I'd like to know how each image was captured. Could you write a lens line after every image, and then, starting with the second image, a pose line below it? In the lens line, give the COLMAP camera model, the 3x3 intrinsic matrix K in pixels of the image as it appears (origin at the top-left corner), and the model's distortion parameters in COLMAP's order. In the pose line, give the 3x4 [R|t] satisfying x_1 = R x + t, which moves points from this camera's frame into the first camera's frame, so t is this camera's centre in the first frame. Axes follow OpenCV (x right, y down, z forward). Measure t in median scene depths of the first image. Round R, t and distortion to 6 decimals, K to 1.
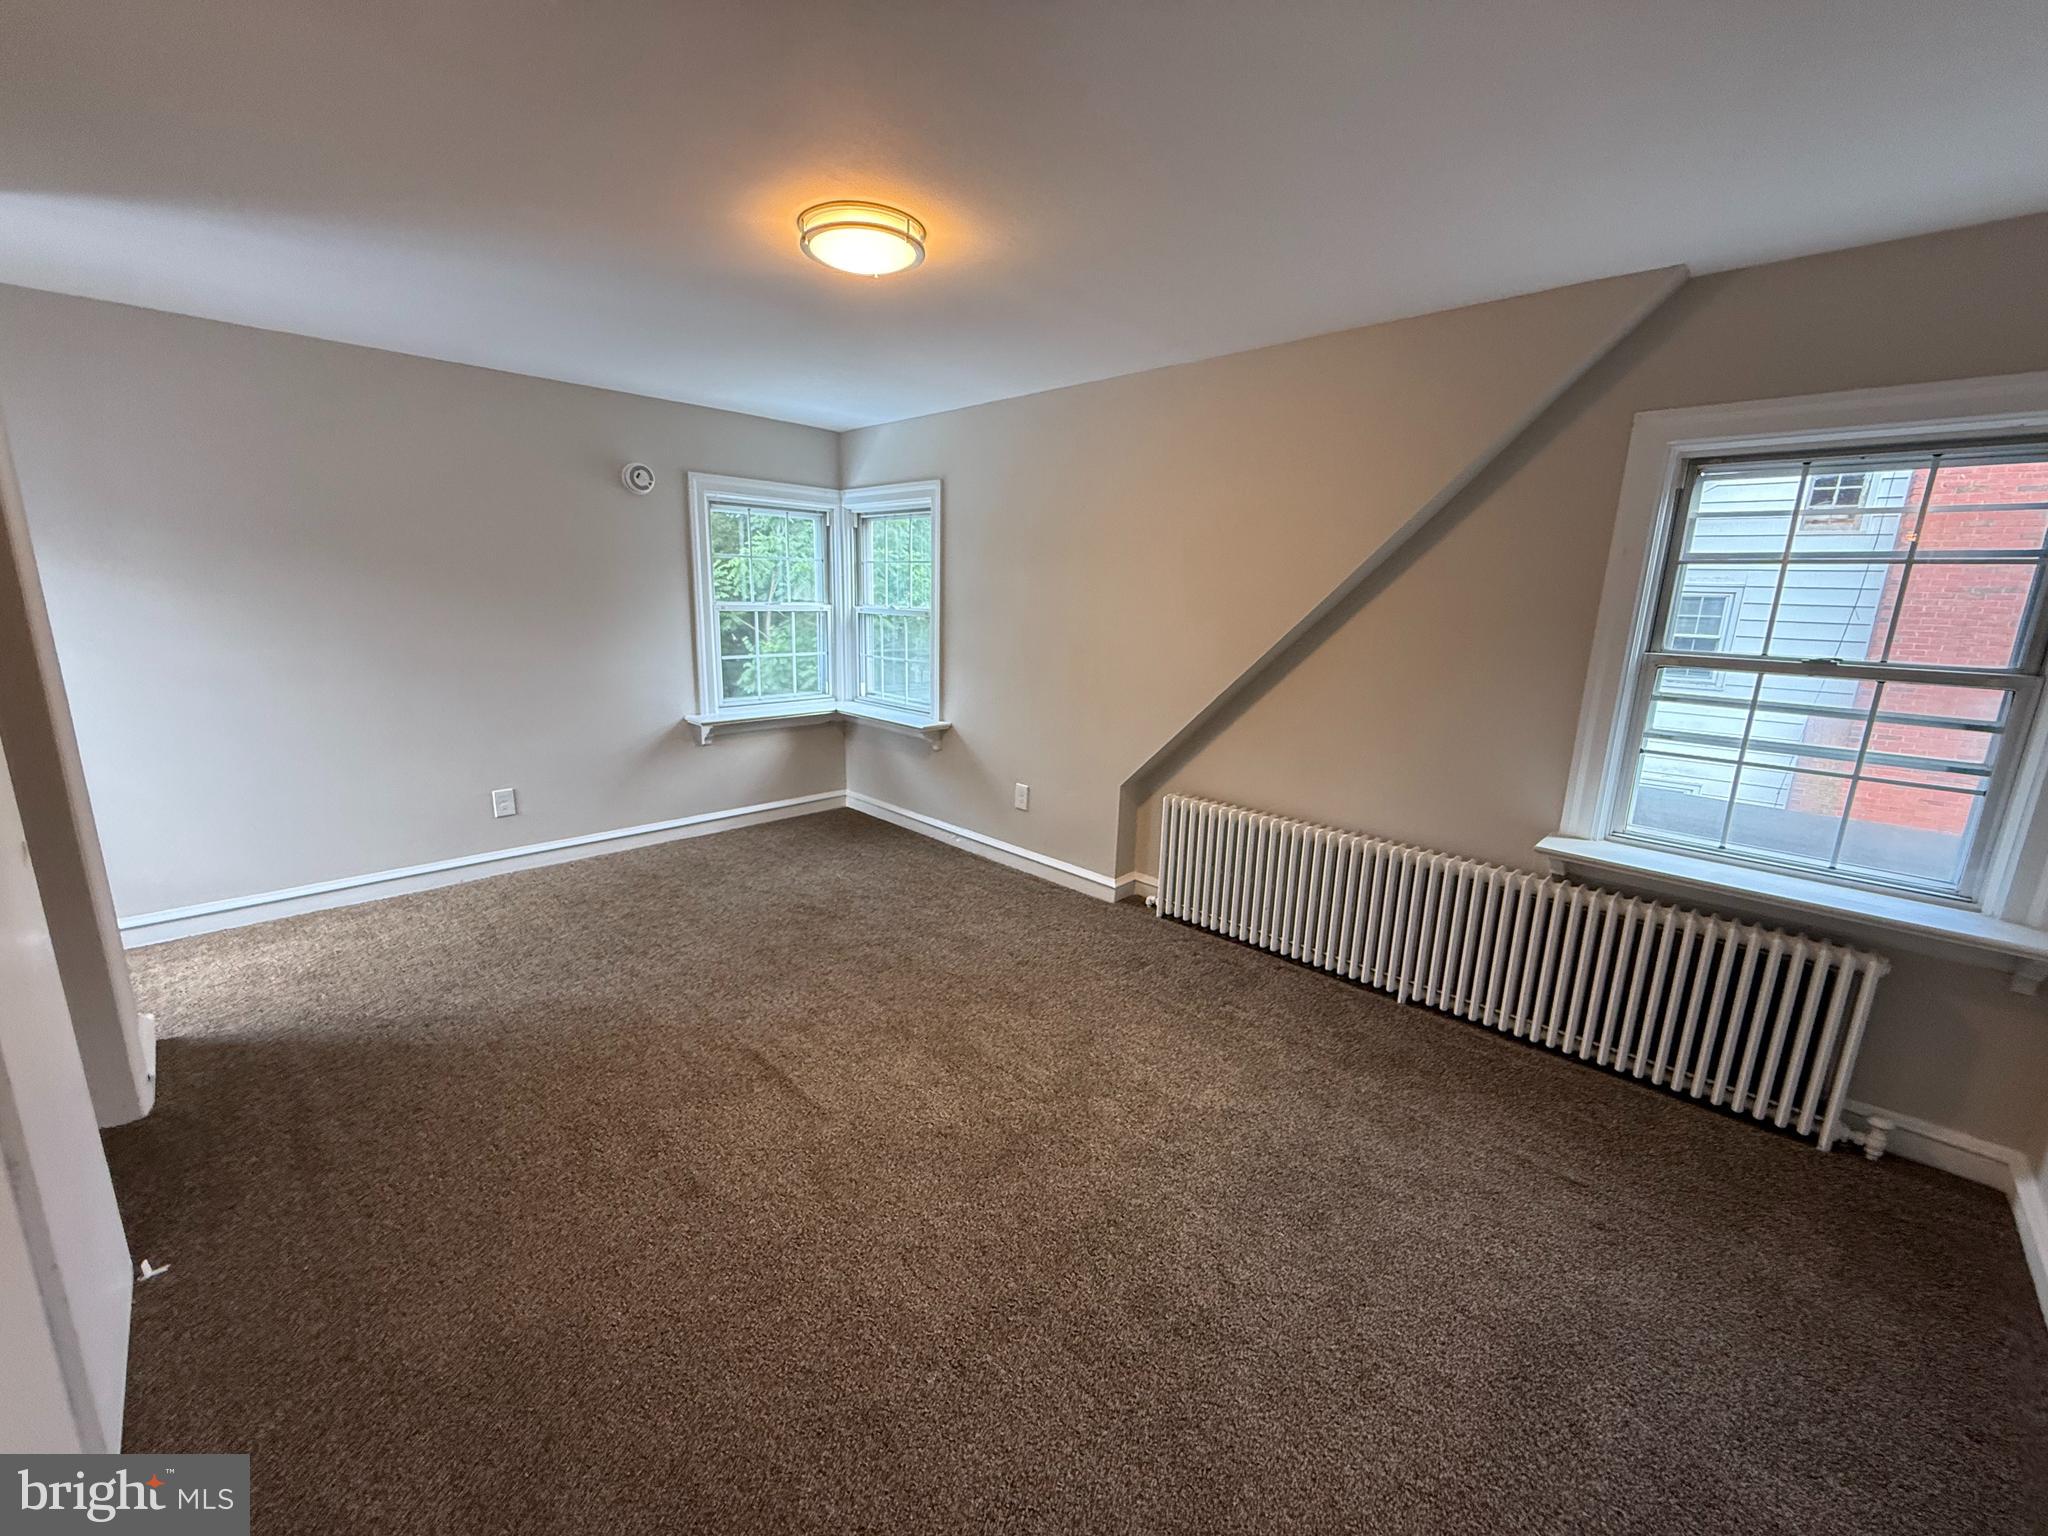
lens RADIAL K [[818.5, 0, 1031.8], [0, 818.5, 772.2], [0, 0, 1]] dist [-0.000119, 0.000429]
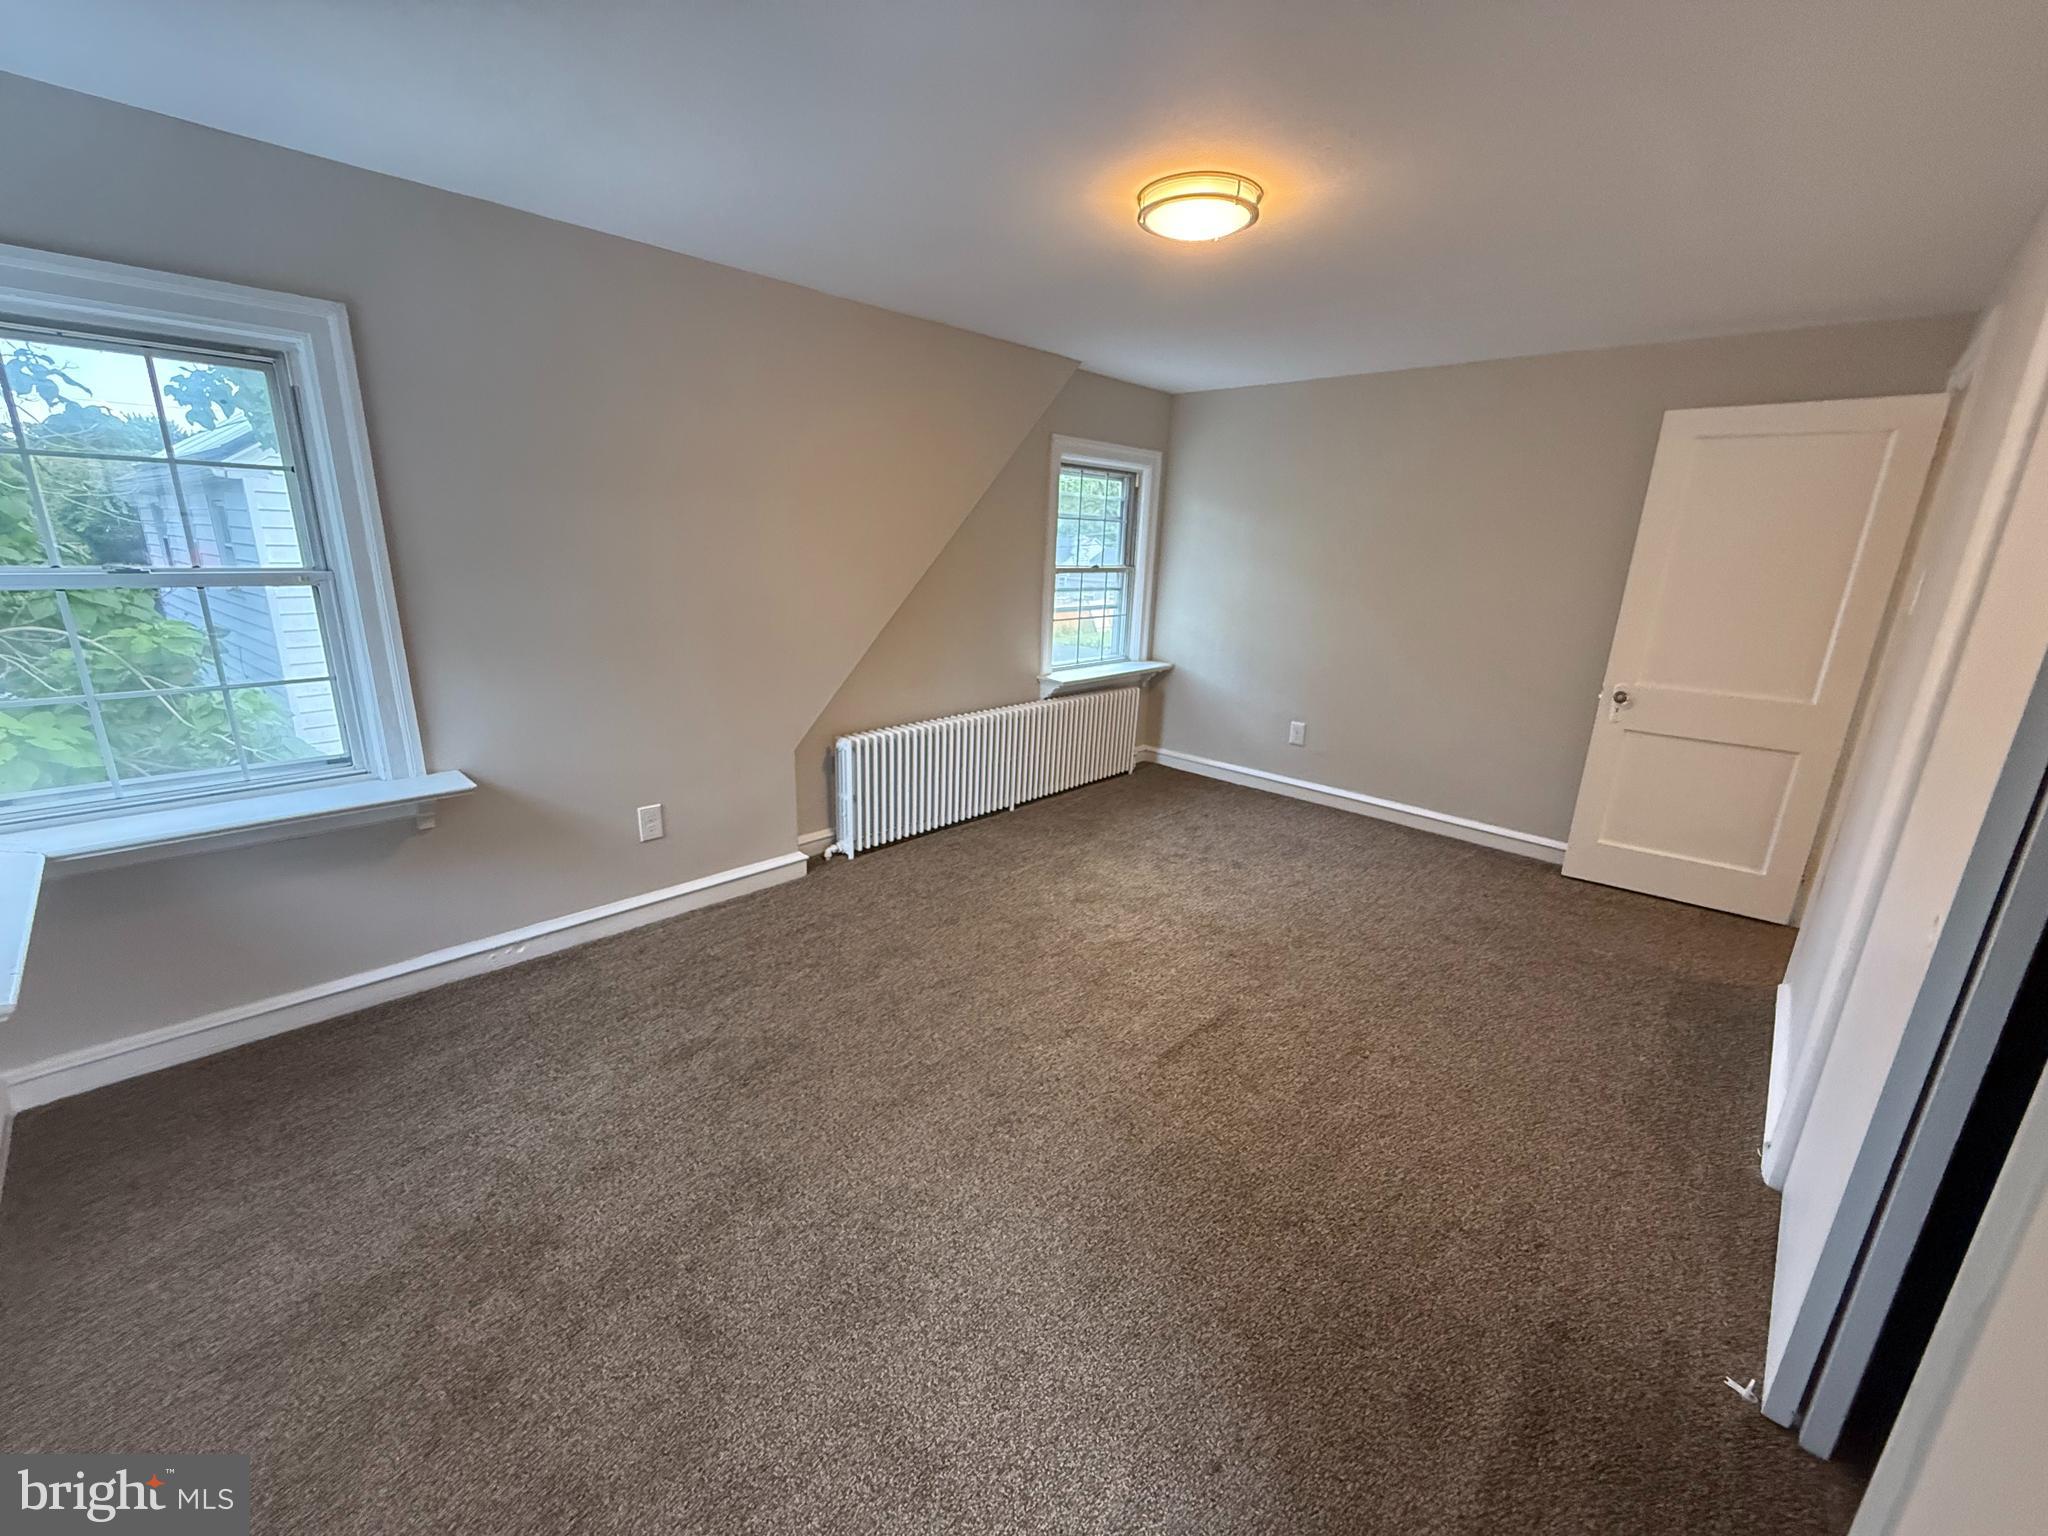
lens RADIAL K [[818.5, 0, 1019.6], [0, 818.5, 765.0], [0, 0, 1]] dist [-0.000119, 0.000429]
pose [[-0.006709, -0.296609, 0.954976, -0.789688], [0.185791, 0.937999, 0.292641, -0.193496], [-0.982566, 0.179389, 0.048814, 0.730344]]
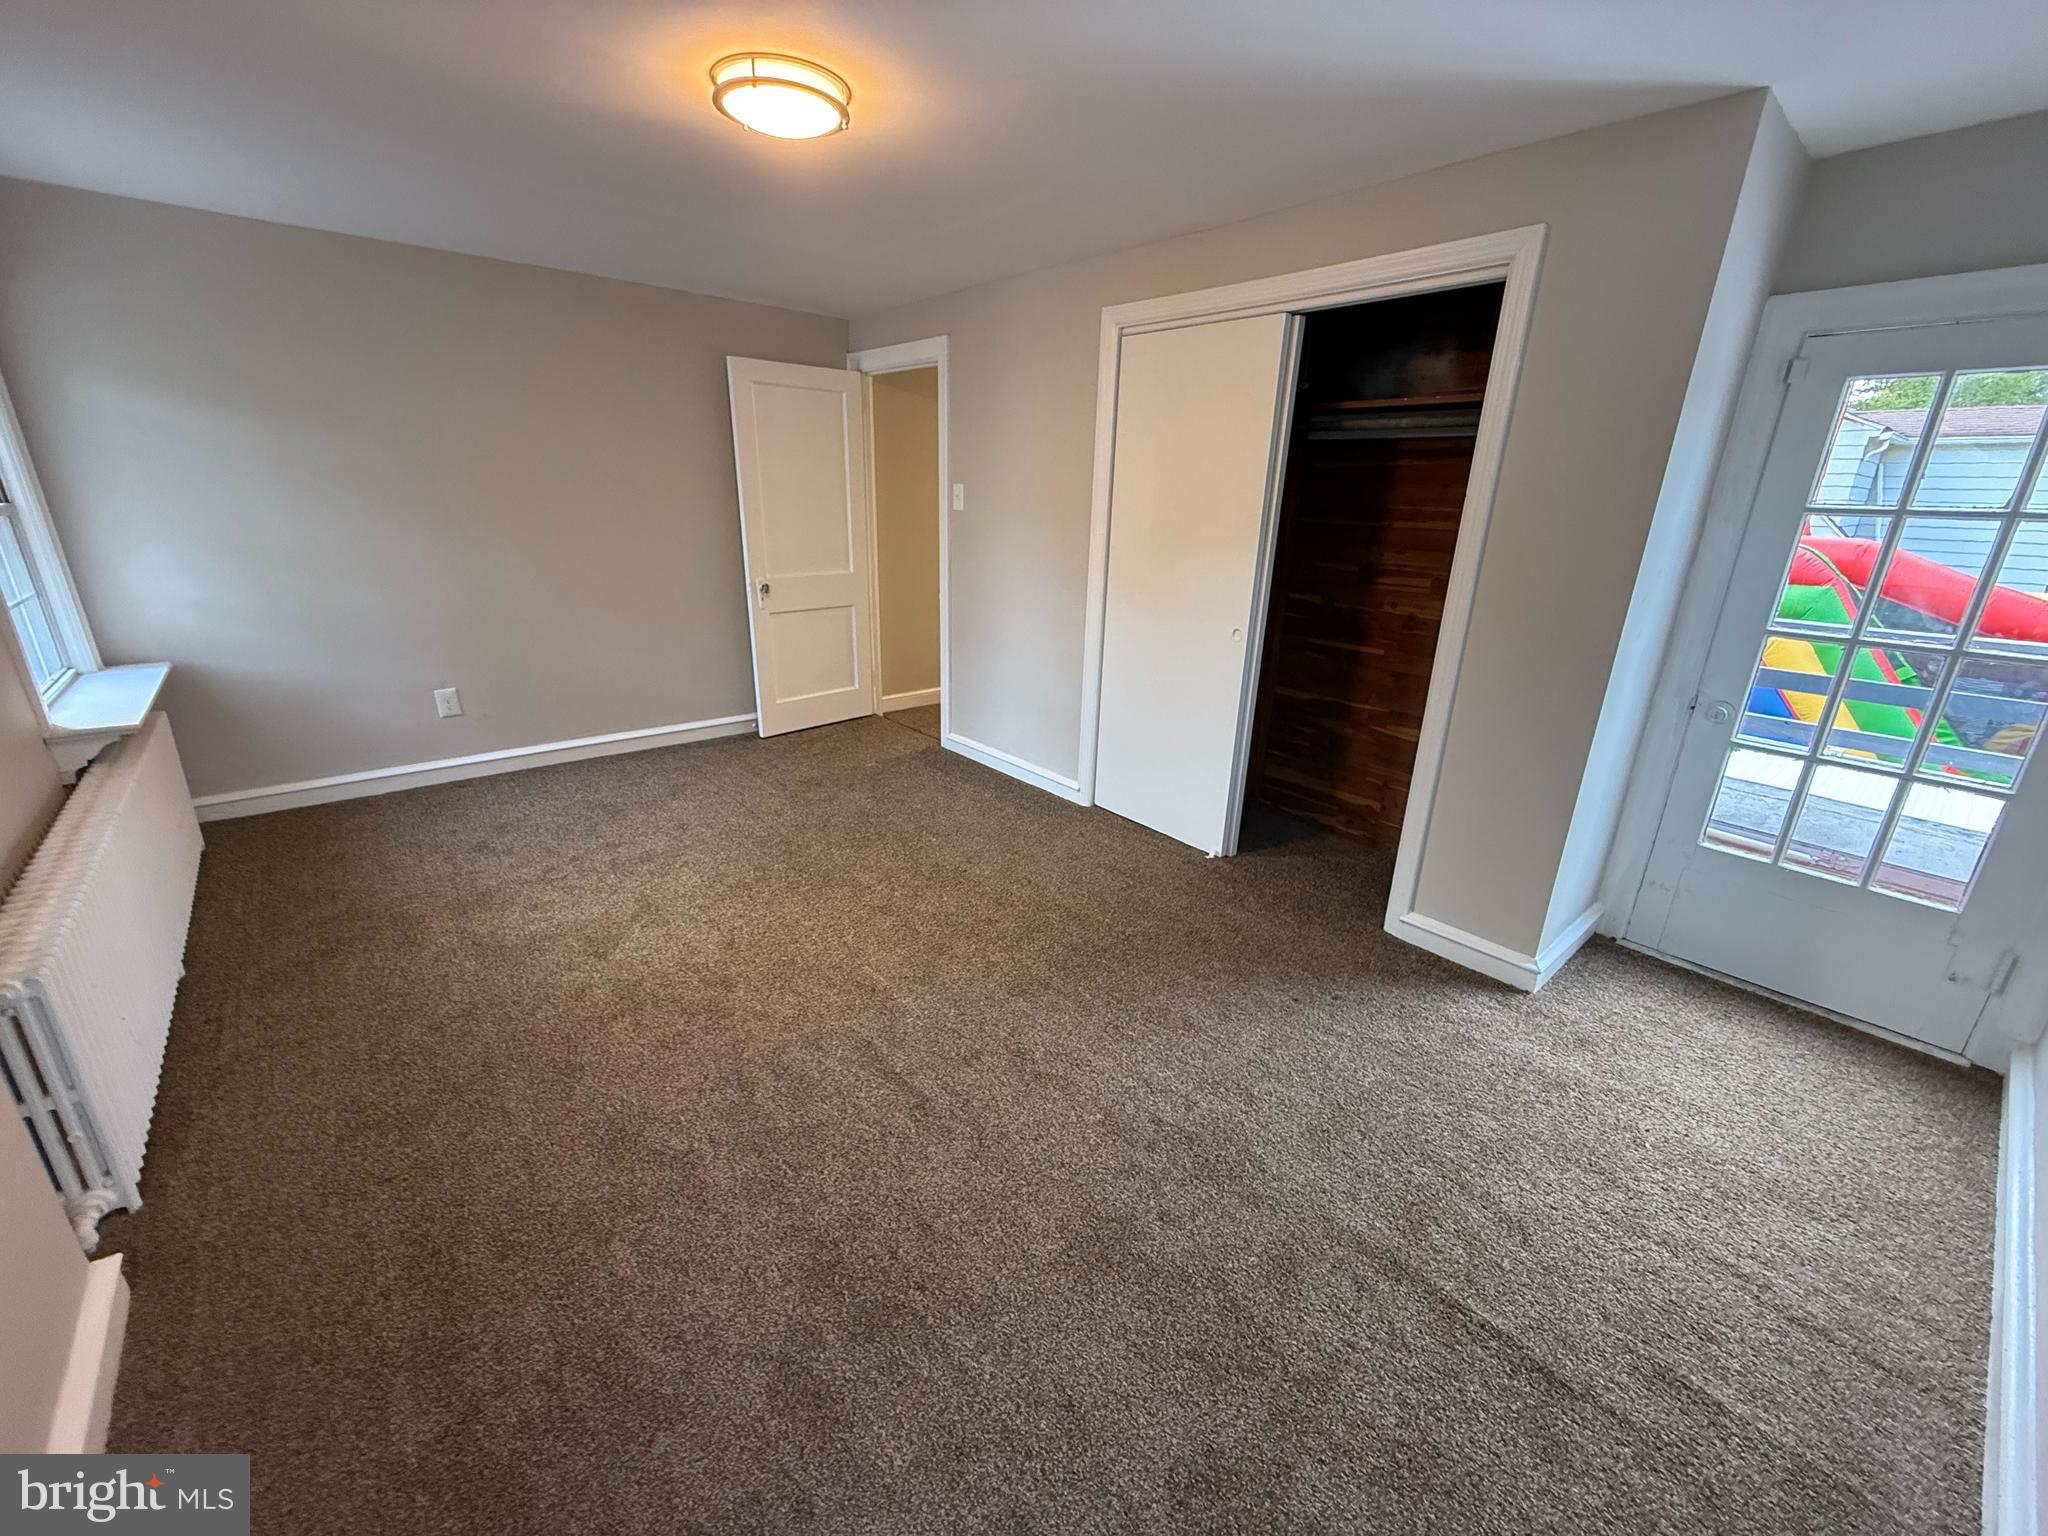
lens RADIAL K [[818.5, 0, 1016.5], [0, 818.5, 763.5], [0, 0, 1]] dist [-0.000119, 0.000429]
pose [[-0.993193, -0.087594, 0.076773, -0.343931], [-0.034774, 0.852056, 0.522294, -0.289049], [-0.111165, 0.516069, -0.849303, 1.213568]]
